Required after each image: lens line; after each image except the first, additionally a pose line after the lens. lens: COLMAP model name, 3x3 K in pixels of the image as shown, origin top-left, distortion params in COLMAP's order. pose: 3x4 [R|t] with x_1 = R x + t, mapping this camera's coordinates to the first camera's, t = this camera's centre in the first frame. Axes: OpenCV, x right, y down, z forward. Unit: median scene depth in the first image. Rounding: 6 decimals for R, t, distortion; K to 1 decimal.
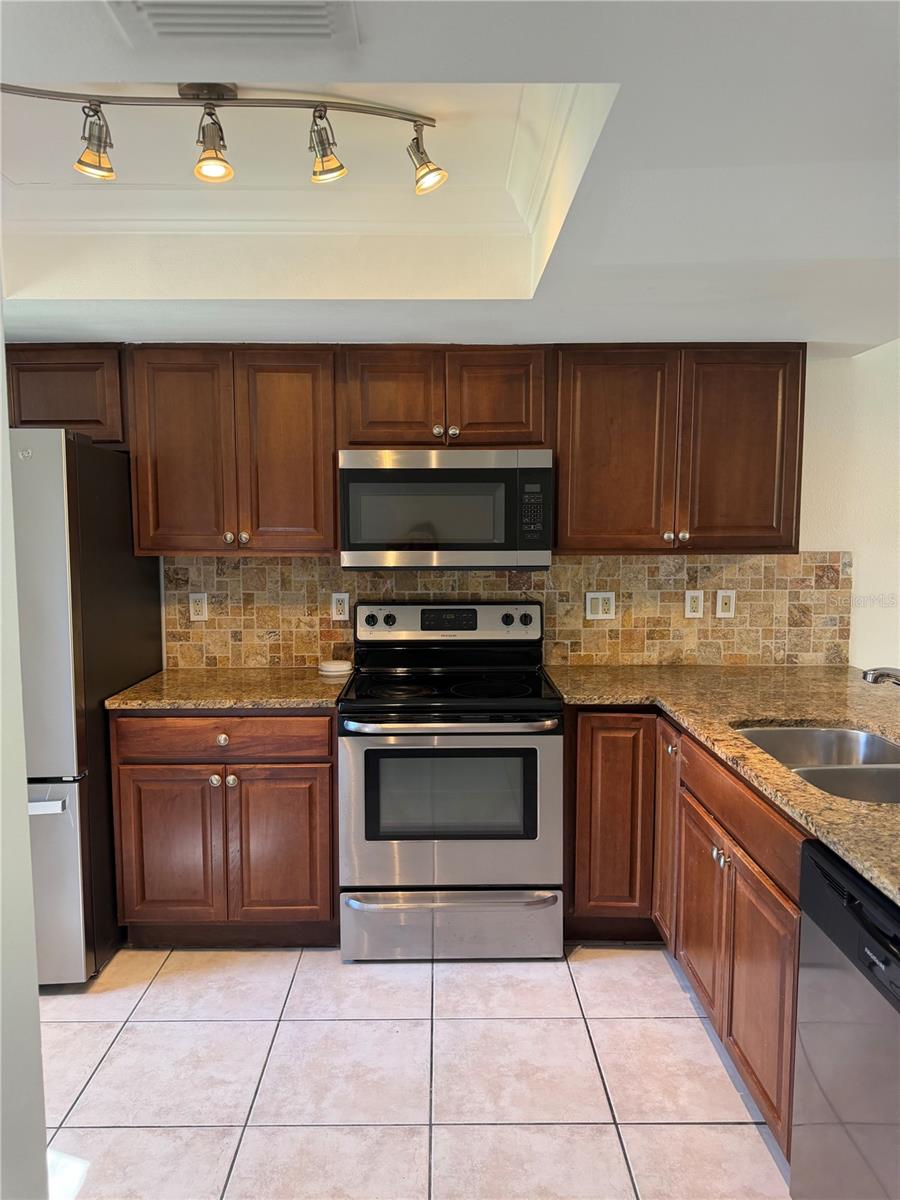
lens RADIAL K [[842.8, 0, 449.0], [0, 842.8, 598.8], [0, 0, 1]] dist [0.048814, -0.060536]
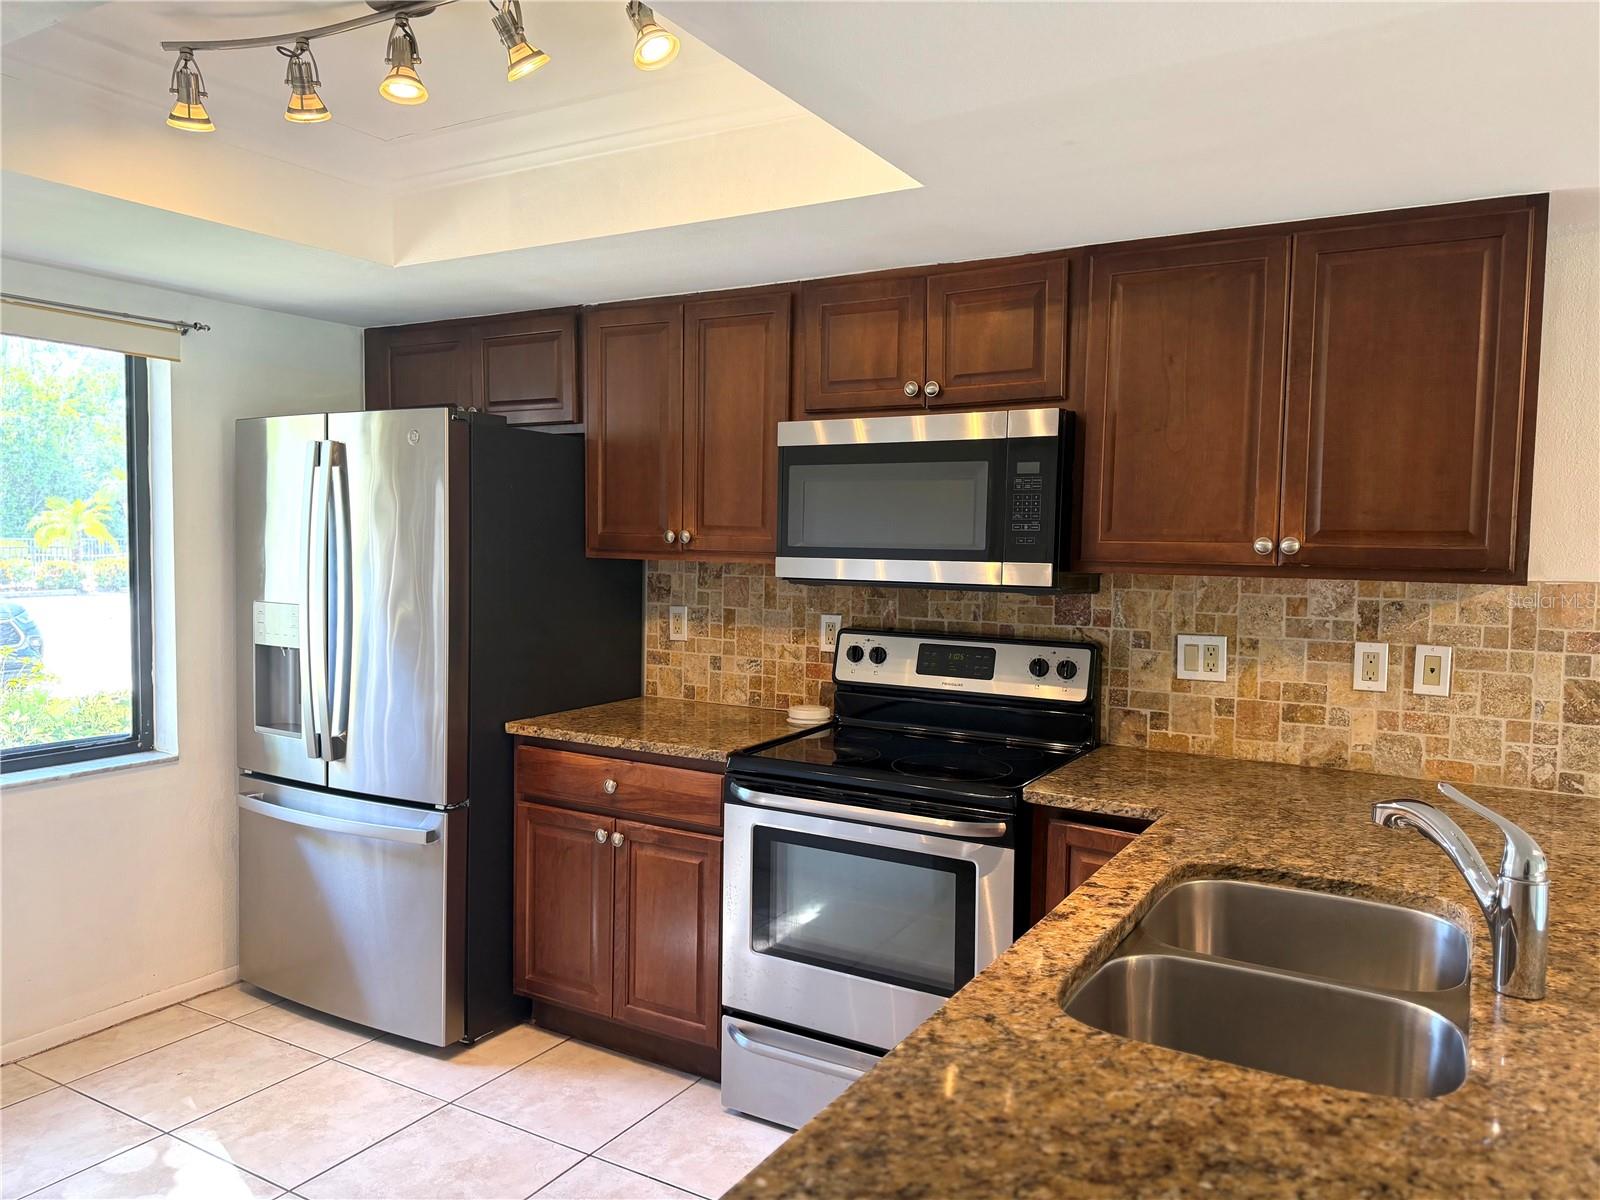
lens RADIAL K [[1123.7, 0, 824.1], [0, 1123.7, 595.0], [0, 0, 1]] dist [0.048814, -0.060536]
pose [[0.858270, 0.042321, -0.511450, 0.405277], [-0.060794, 0.997961, -0.019440, -0.005433], [0.509584, 0.047778, 0.859093, 0.163585]]
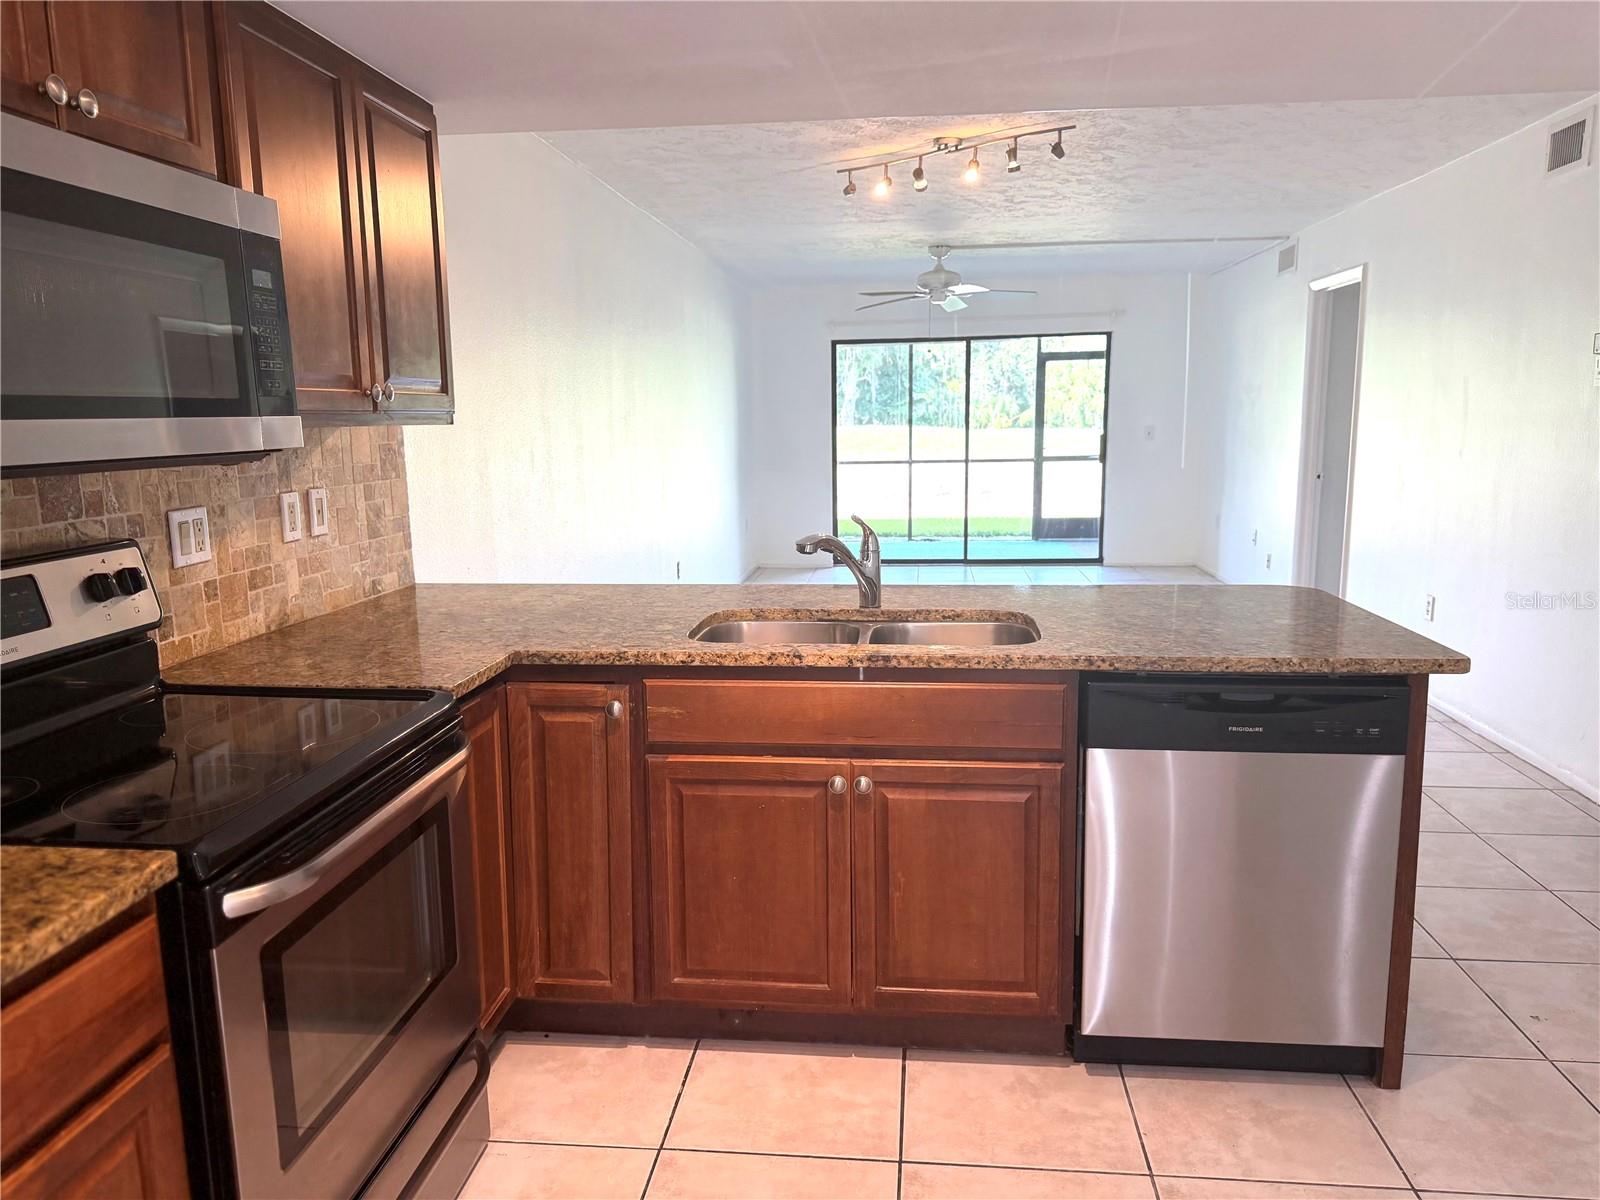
lens RADIAL K [[1123.7, 0, 793.9], [0, 1123.7, 609.8], [0, 0, 1]] dist [0.048814, -0.060536]
pose [[0.123086, -0.169403, 0.977830, -0.487904], [0.095904, 0.982742, 0.158182, -0.023373], [-0.987751, 0.074307, 0.137208, 0.625247]]
